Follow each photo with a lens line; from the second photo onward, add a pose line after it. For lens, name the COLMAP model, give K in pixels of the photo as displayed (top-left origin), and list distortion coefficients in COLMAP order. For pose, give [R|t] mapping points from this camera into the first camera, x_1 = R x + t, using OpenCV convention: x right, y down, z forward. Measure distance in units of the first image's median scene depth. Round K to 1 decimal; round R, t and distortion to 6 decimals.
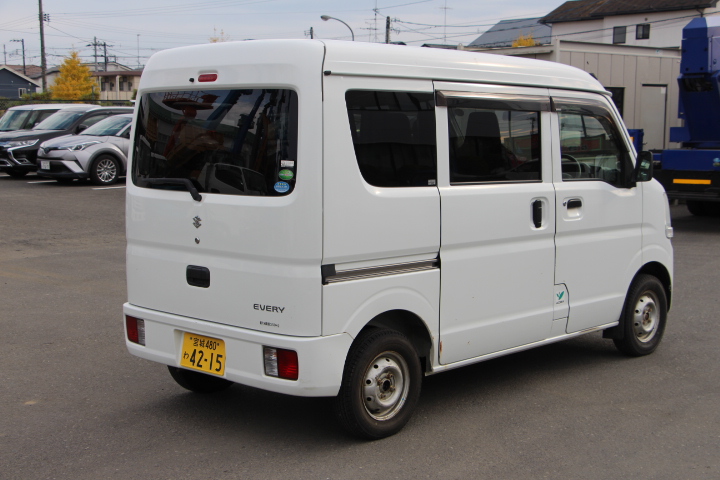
lens RADIAL K [[1076.0, 0, 360.0], [0, 1076.0, 240.0], [0, 0, 1]] dist [0.114777, 0.019407]
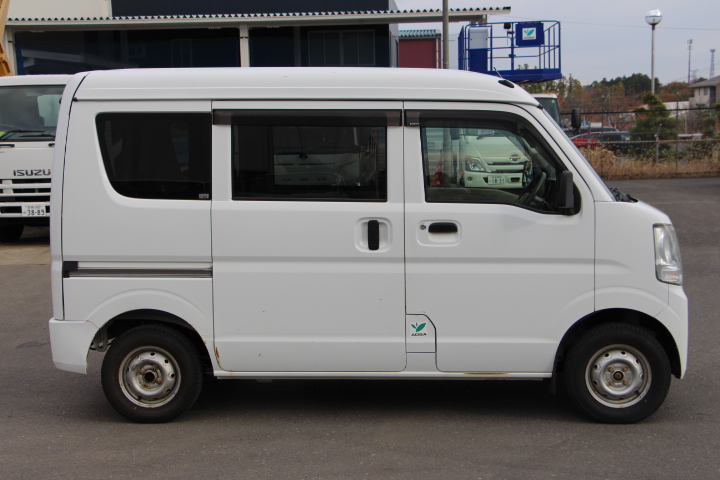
lens RADIAL K [[1076.0, 0, 360.0], [0, 1076.0, 240.0], [0, 0, 1]] dist [0.114777, 0.019407]
pose [[0.626790, 0.070061, -0.776032, 1.009364], [-0.069793, 0.996994, 0.033639, -0.057908], [0.776056, 0.033077, 0.629796, 0.455466]]
